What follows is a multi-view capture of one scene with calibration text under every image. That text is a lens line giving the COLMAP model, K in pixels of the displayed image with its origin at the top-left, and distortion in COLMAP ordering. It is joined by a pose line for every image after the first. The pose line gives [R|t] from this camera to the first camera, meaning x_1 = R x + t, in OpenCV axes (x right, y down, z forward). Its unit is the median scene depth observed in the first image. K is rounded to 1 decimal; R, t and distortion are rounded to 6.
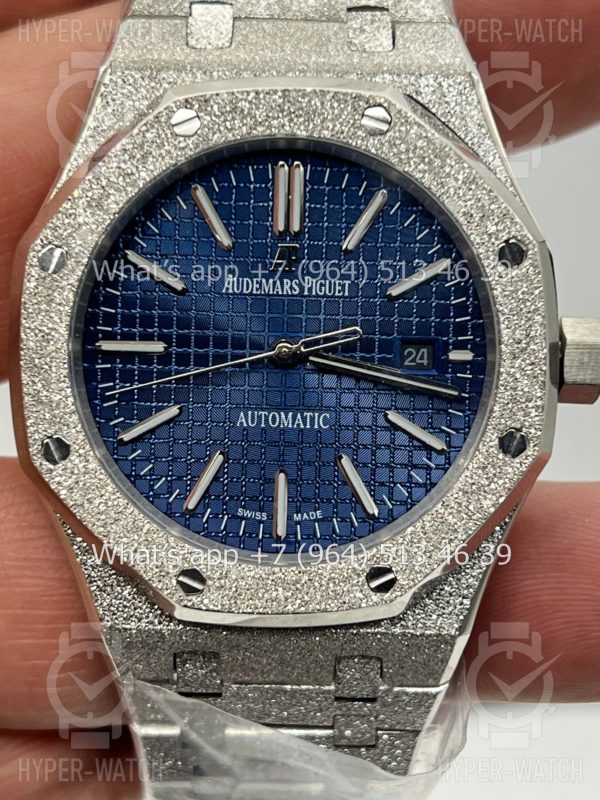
lens RADIAL K [[1864.3, 0, 300.1], [0, 1864.3, 399.7], [0, 0, 1]] dist [0.230785, 0.000000]
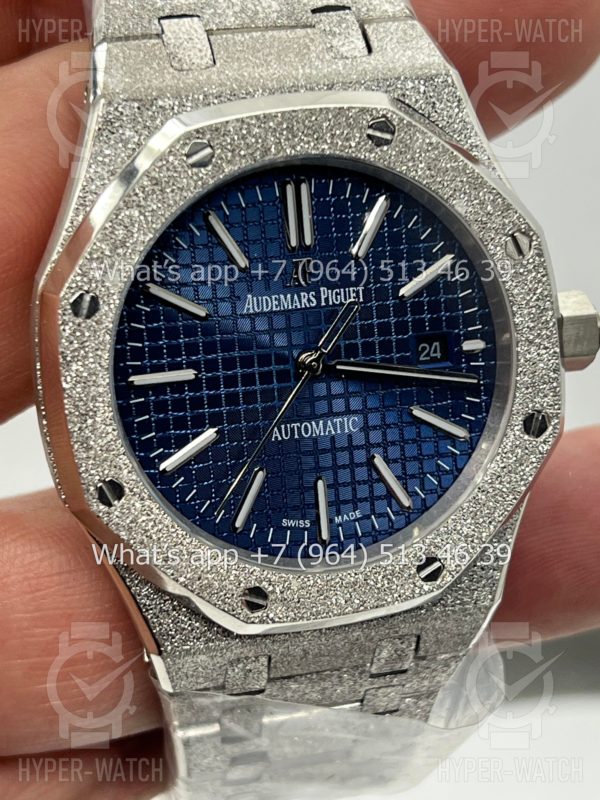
lens RADIAL K [[1864.3, 0, 297.8], [0, 1864.3, 404.9], [0, 0, 1]] dist [0.230785, 0.000000]
pose [[0.966586, -0.132669, 0.219342, -0.242266], [0.109379, 0.987306, 0.115168, -0.121813], [-0.231836, -0.087329, 0.968827, 0.006208]]
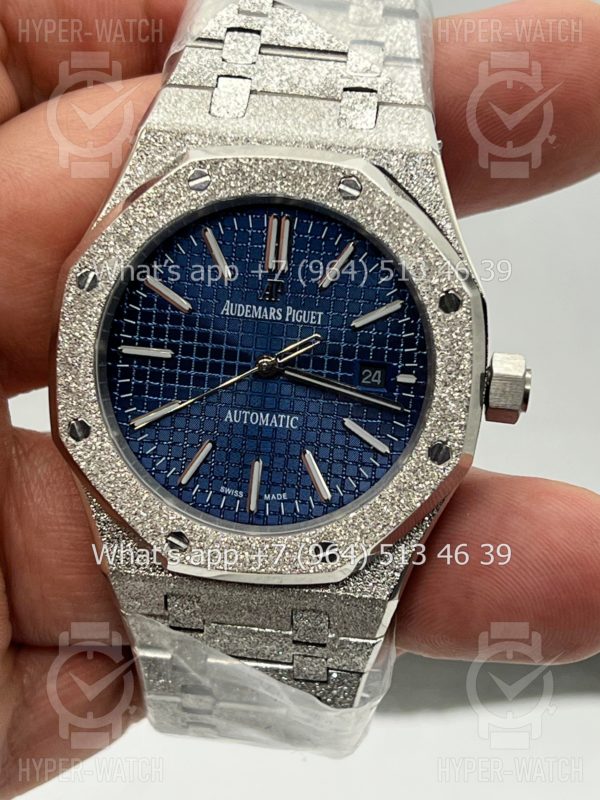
lens RADIAL K [[1864.3, 0, 306.2], [0, 1864.3, 403.7], [0, 0, 1]] dist [0.230785, 0.000000]
pose [[0.994319, 0.077134, -0.073345, 0.112020], [-0.073937, 0.996232, 0.045342, -0.058635], [0.076566, -0.039662, 0.996275, -0.247655]]
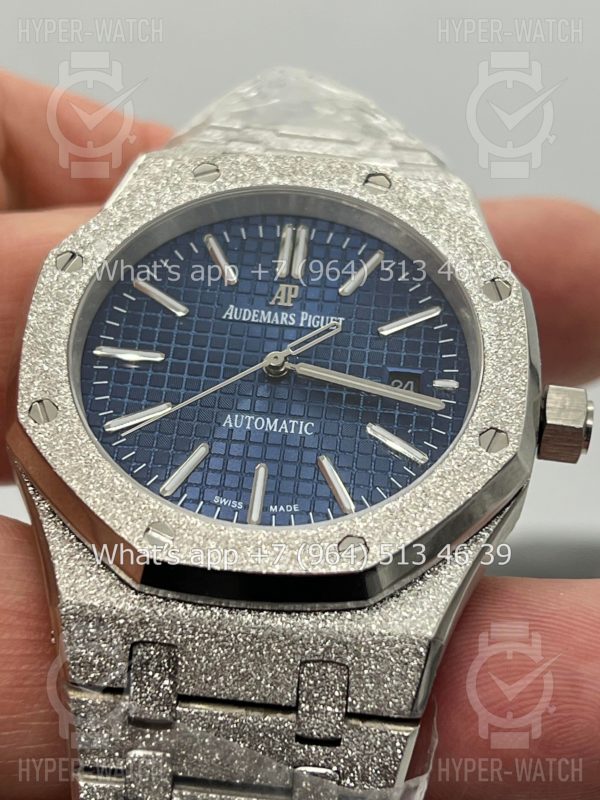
lens RADIAL K [[1864.3, 0, 291.5], [0, 1864.3, 398.2], [0, 0, 1]] dist [0.230785, 0.000000]
pose [[0.996168, 0.074573, -0.045685, 0.048733], [-0.087415, 0.833278, -0.545900, 0.552778], [-0.002641, 0.547802, 0.836604, 0.141800]]
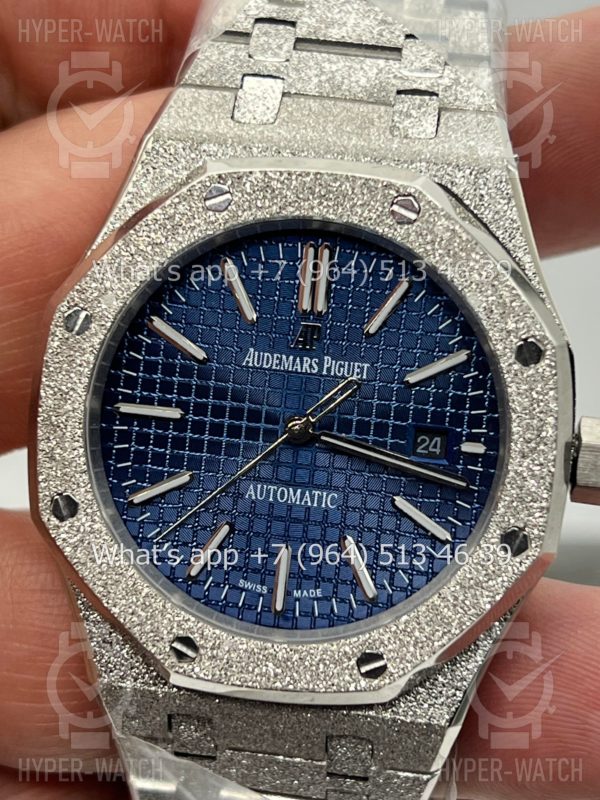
lens RADIAL K [[1864.3, 0, 301.9], [0, 1864.3, 400.3], [0, 0, 1]] dist [0.230785, 0.000000]
pose [[0.992114, 0.085536, -0.091619, 0.084529], [-0.085006, 0.996333, 0.009674, -0.050932], [0.092111, -0.001809, 0.995747, -0.003754]]
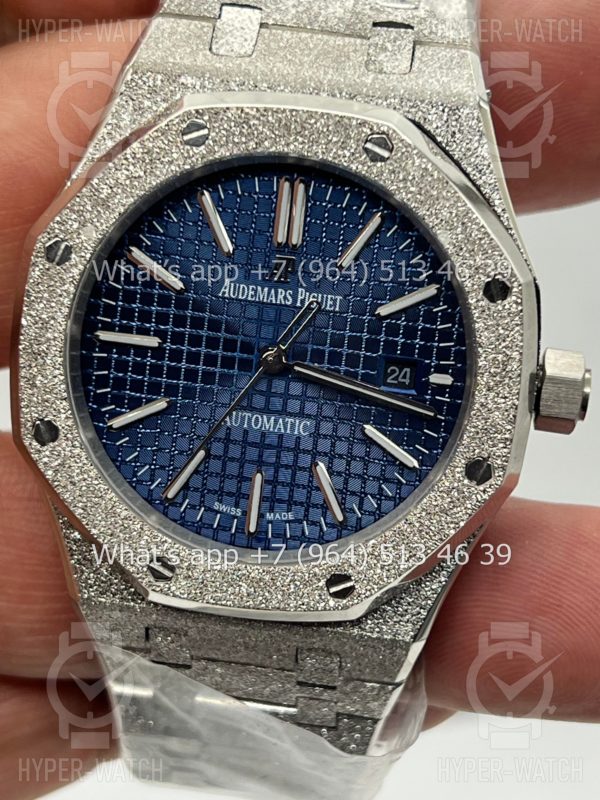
lens RADIAL K [[1864.3, 0, 304.8], [0, 1864.3, 400.8], [0, 0, 1]] dist [0.230785, 0.000000]
pose [[0.992016, 0.102382, -0.073632, 0.088556], [-0.095701, 0.991409, 0.089164, -0.096750], [0.082128, -0.081406, 0.993292, -0.034555]]
